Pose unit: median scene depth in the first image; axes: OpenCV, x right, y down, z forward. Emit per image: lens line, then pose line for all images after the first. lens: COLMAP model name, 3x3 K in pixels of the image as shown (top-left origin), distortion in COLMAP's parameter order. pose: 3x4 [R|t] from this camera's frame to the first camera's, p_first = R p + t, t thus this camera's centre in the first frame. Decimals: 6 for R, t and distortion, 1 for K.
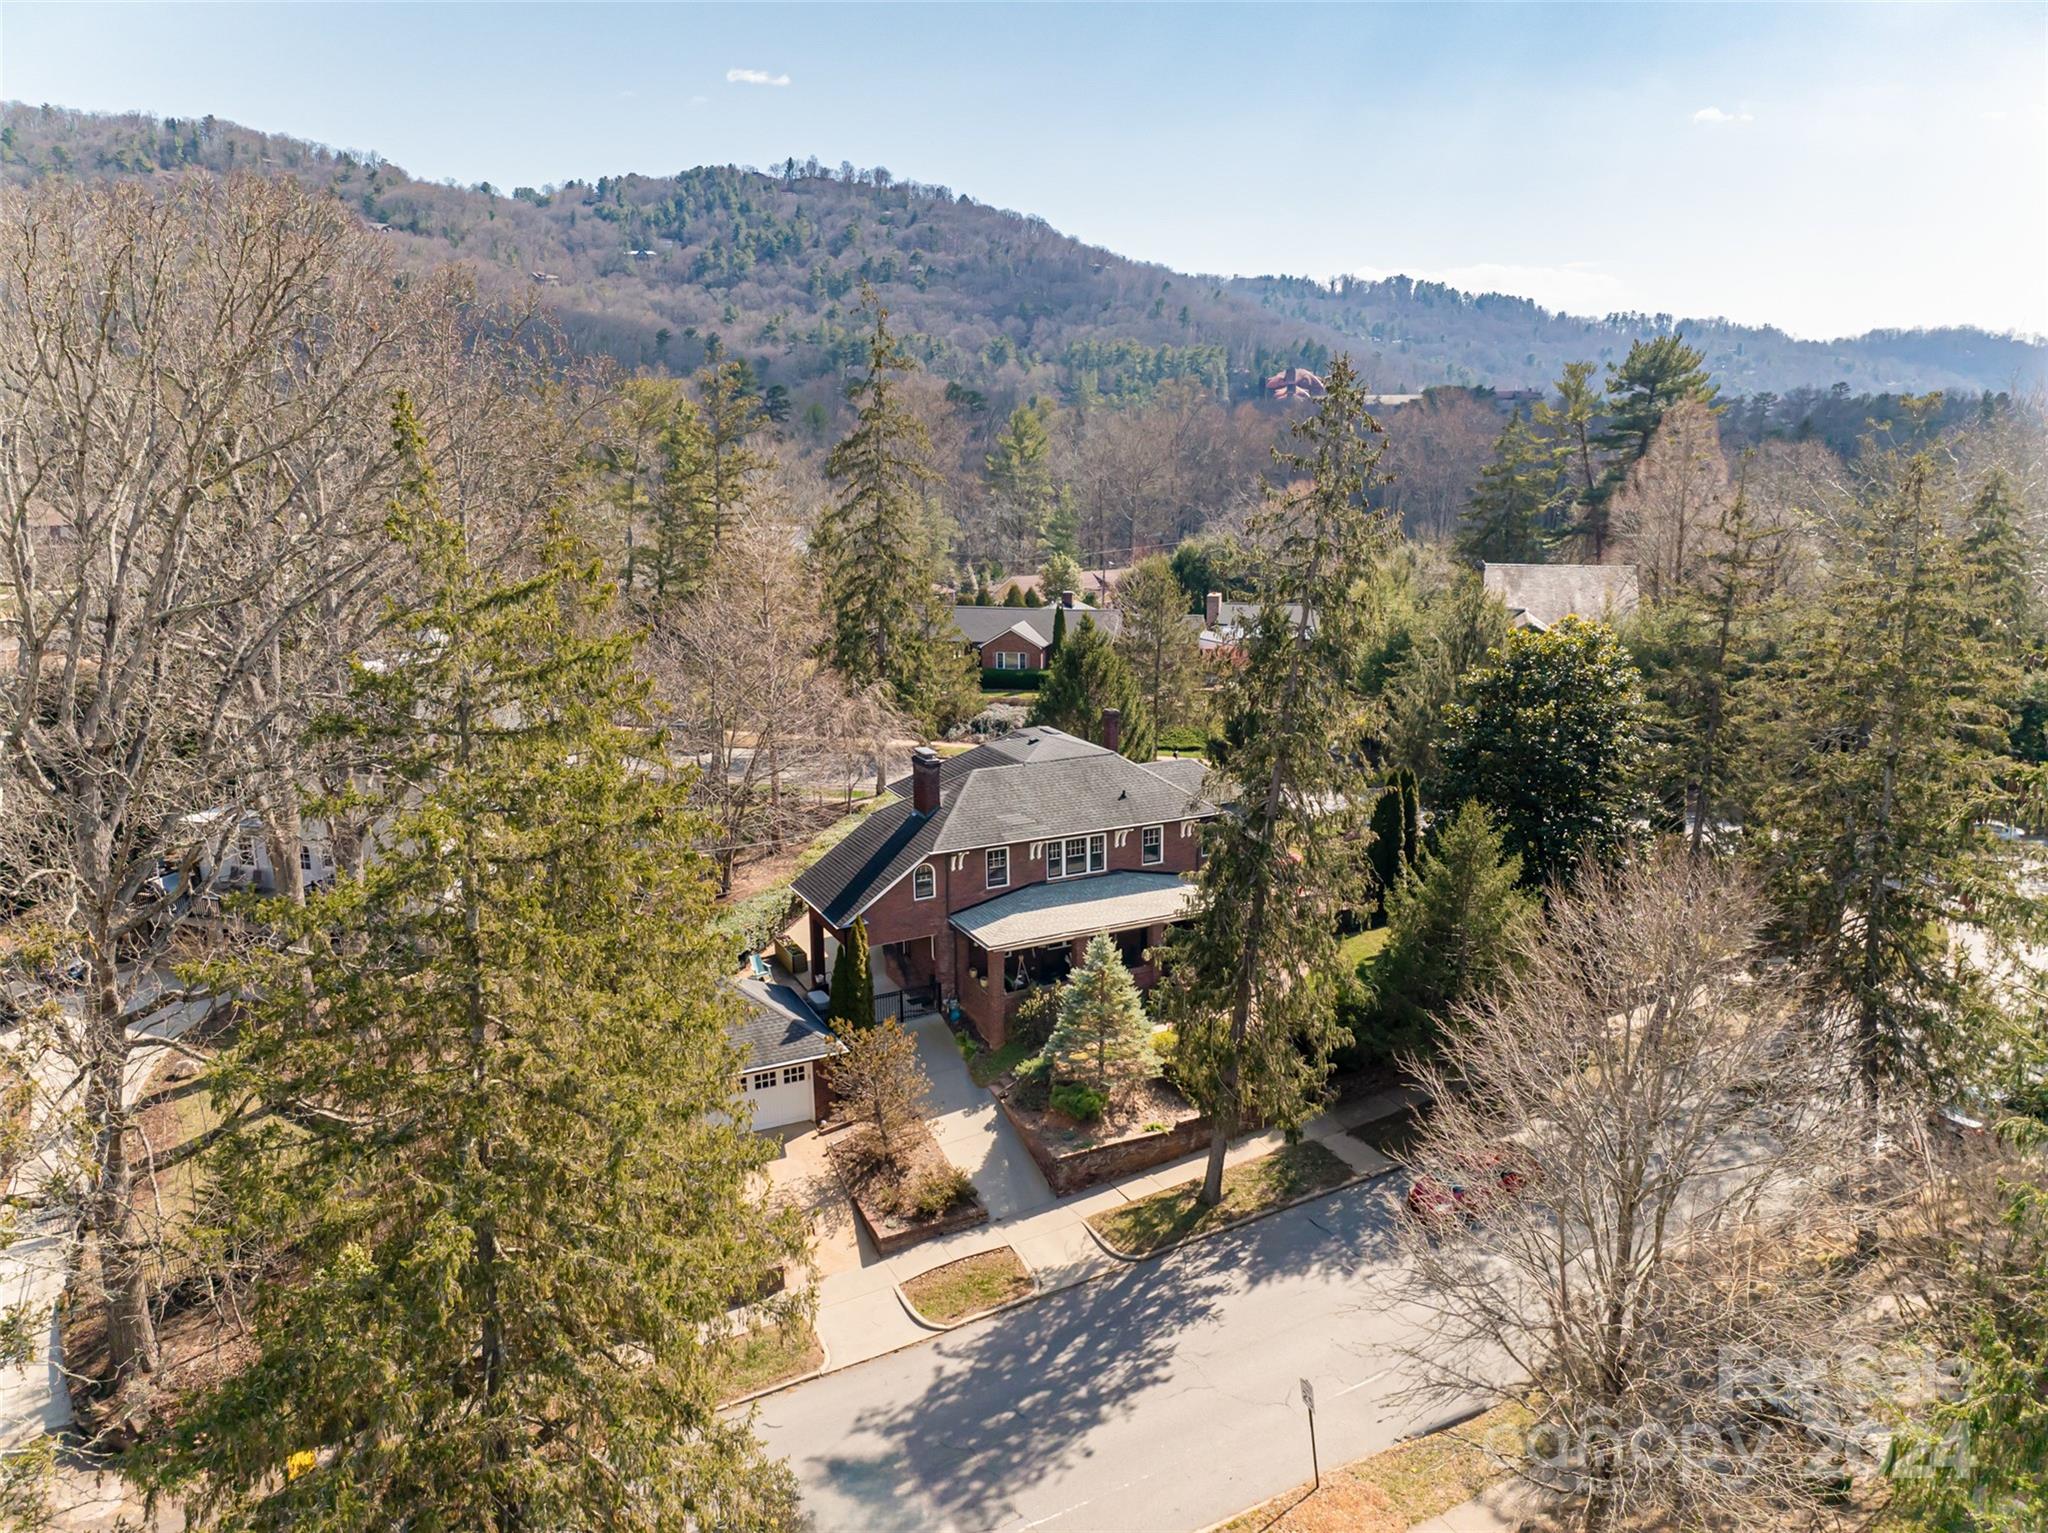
lens RADIAL K [[1427.0, 0, 1024.0], [0, 1427.0, 766.5], [0, 0, 1]] dist [0.000210, -0.000663]
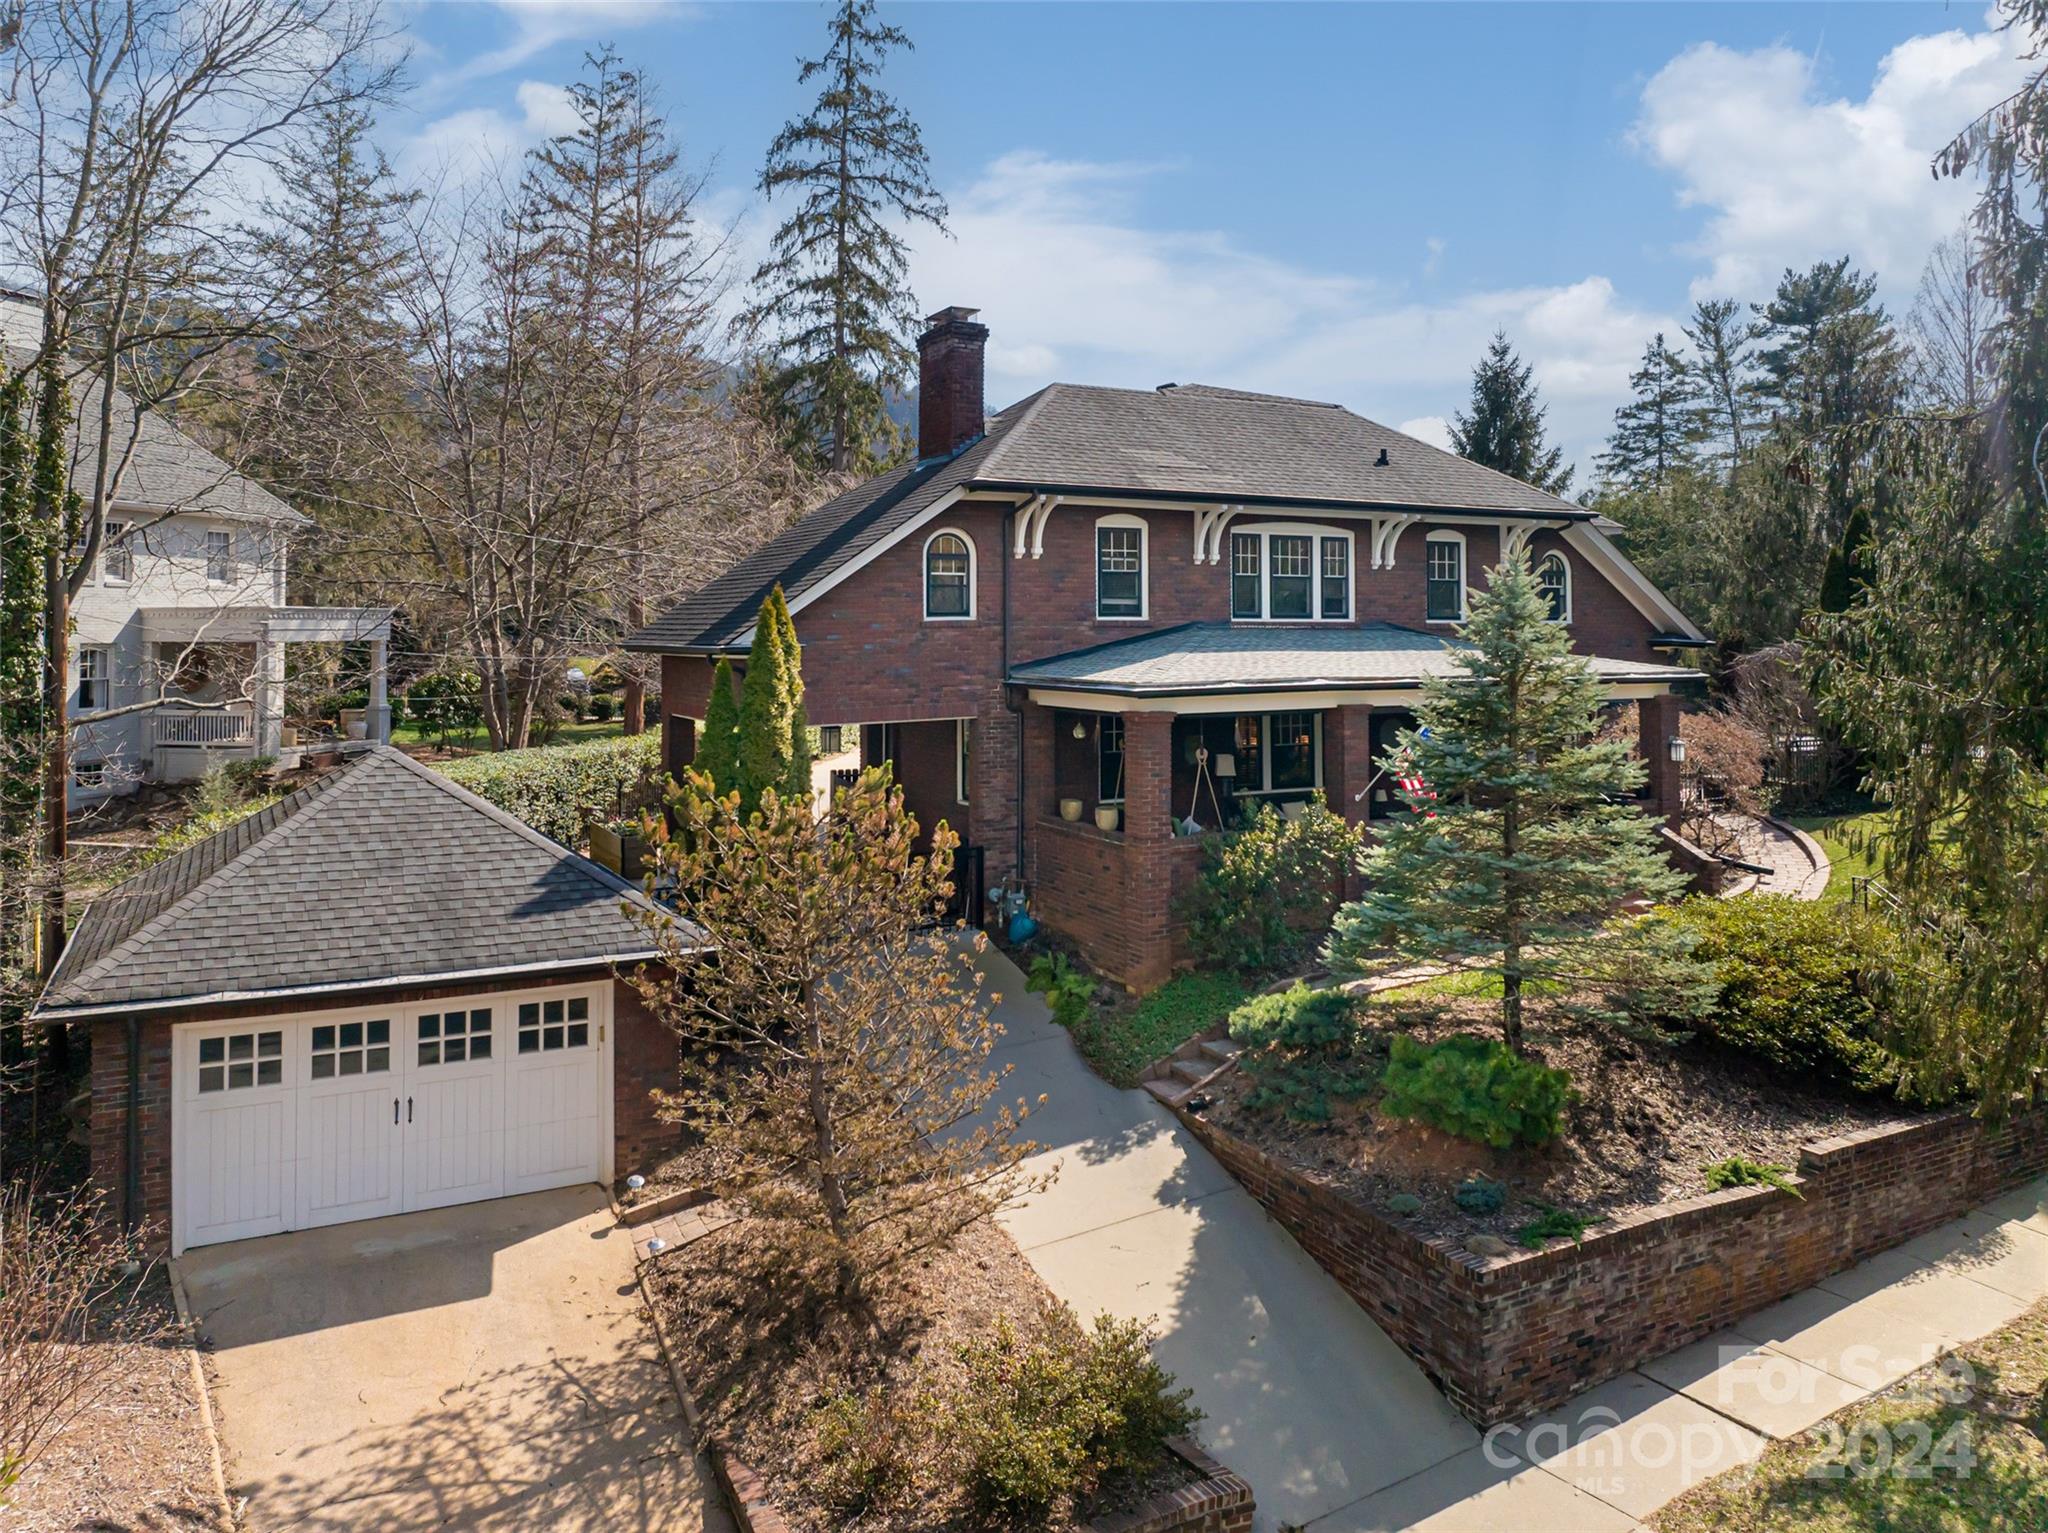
lens RADIAL K [[1450.3, 0, 1035.8], [0, 1450.3, 611.0], [0, 0, 1]] dist [-0.007927, -0.005640]
pose [[0.998872, 0.012523, 0.045799, -0.069505], [-0.001217, 0.971029, -0.238958, 0.202970], [-0.047465, 0.238633, 0.969949, 0.658469]]
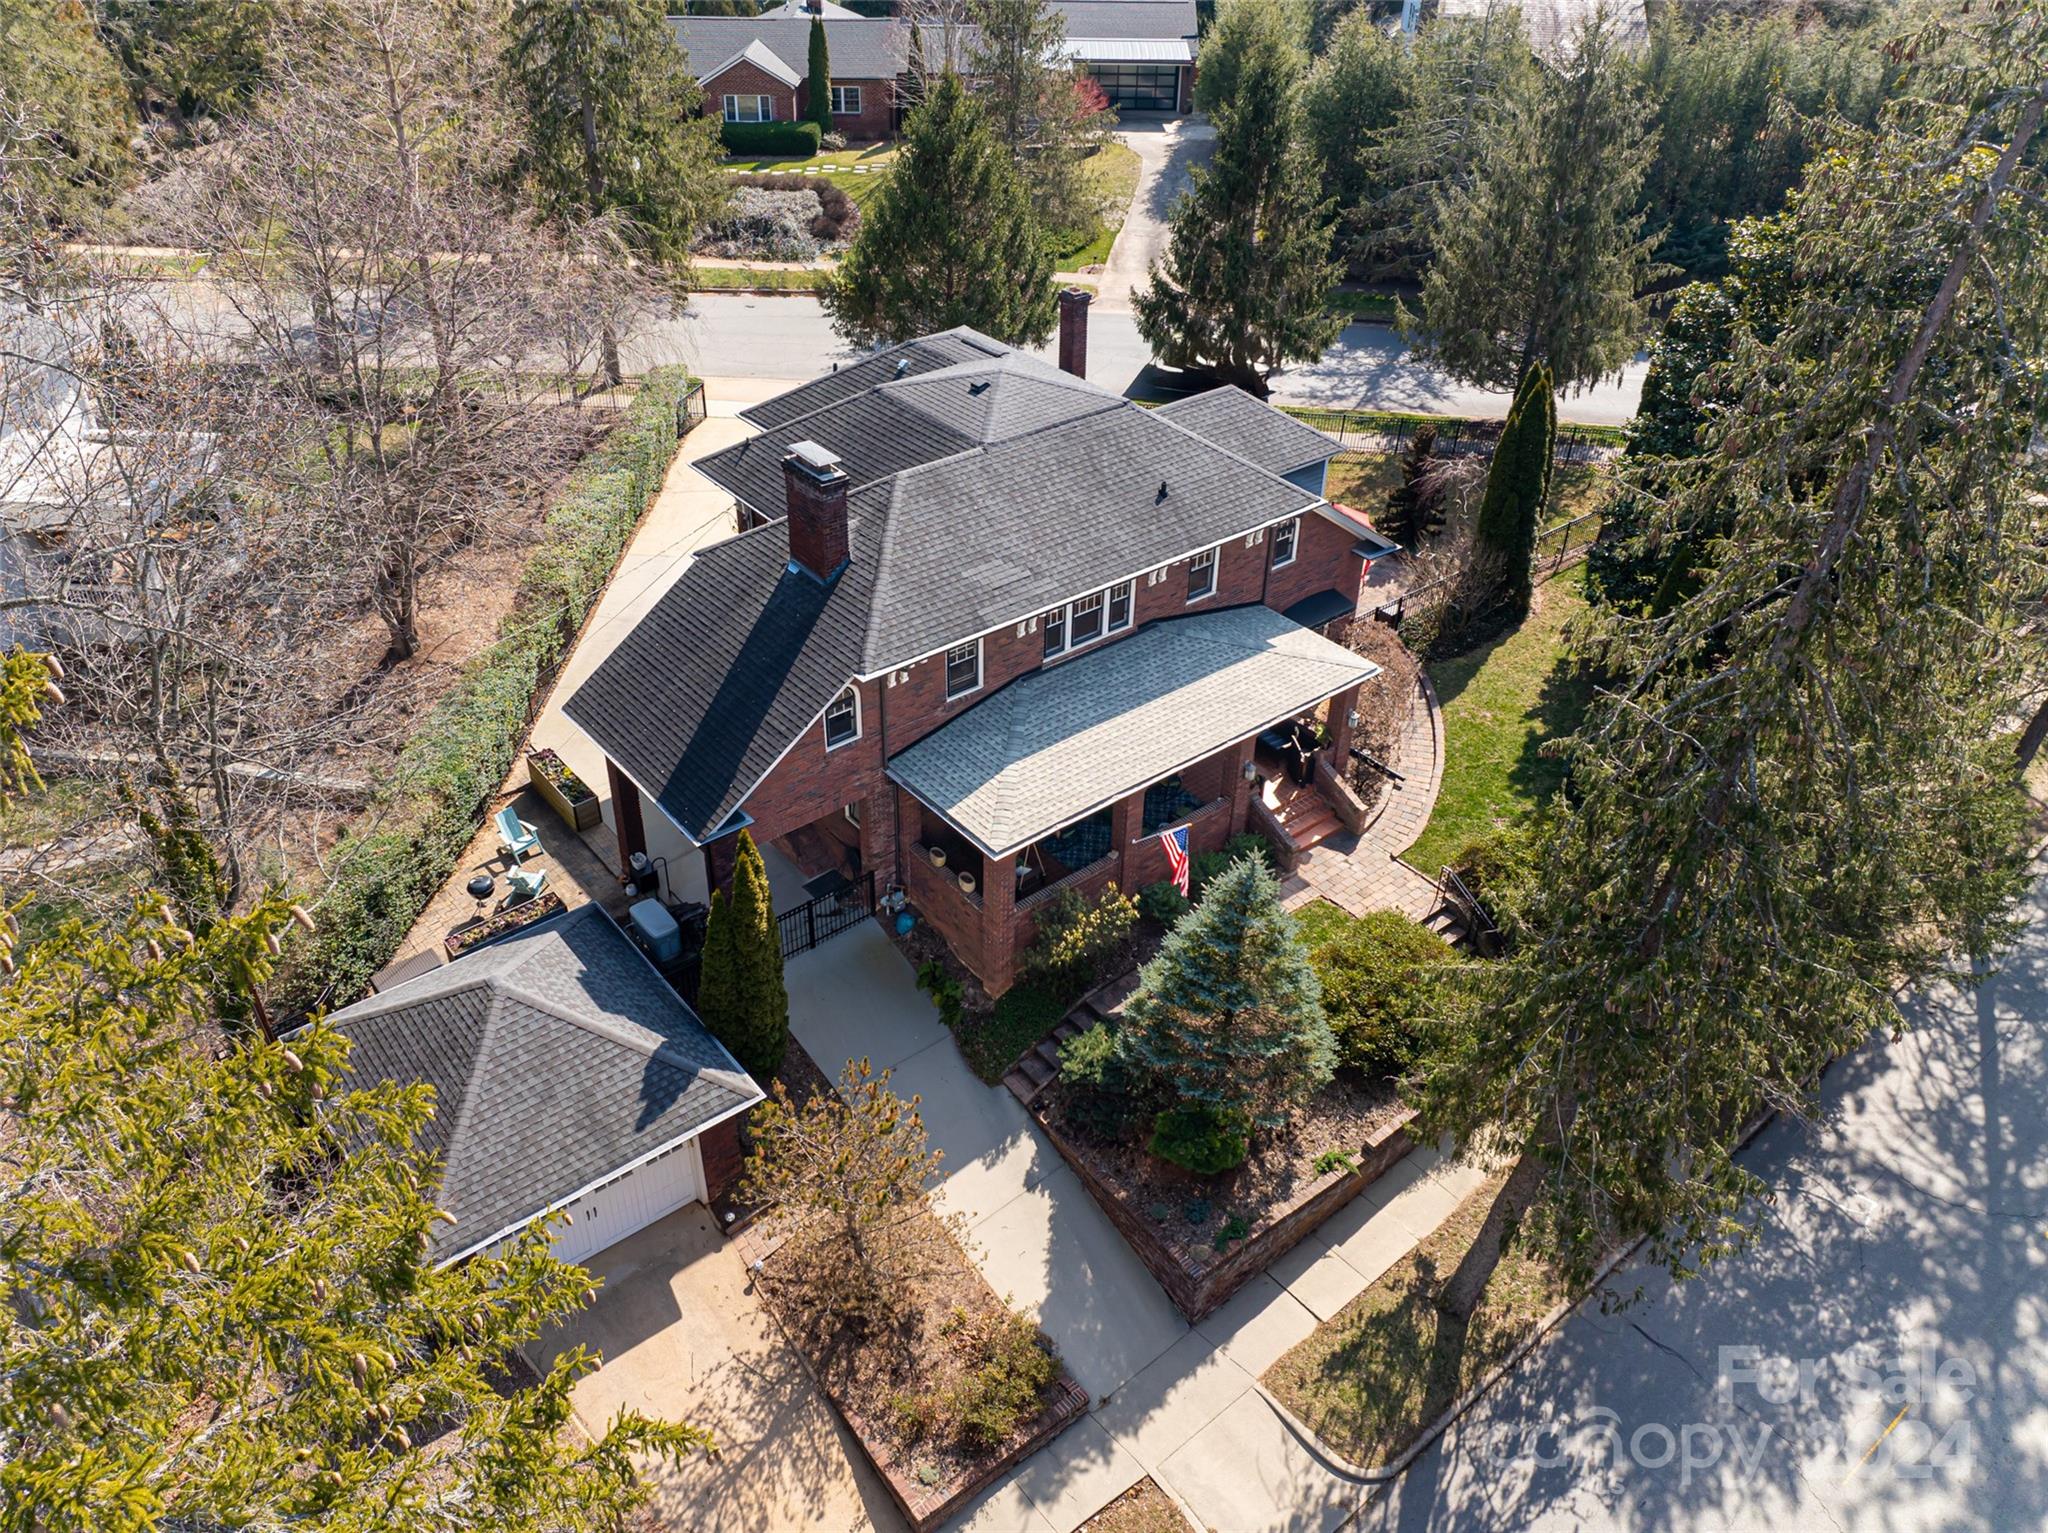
lens RADIAL K [[1488.8, 0, 963.5], [0, 1488.8, 711.6], [0, 0, 1]] dist [-0.007370, -0.004903]
pose [[0.978595, -0.105008, 0.176987, -0.132990], [0.034350, 0.931302, 0.362625, -0.127694], [-0.202907, -0.348784, 0.914975, 0.532742]]
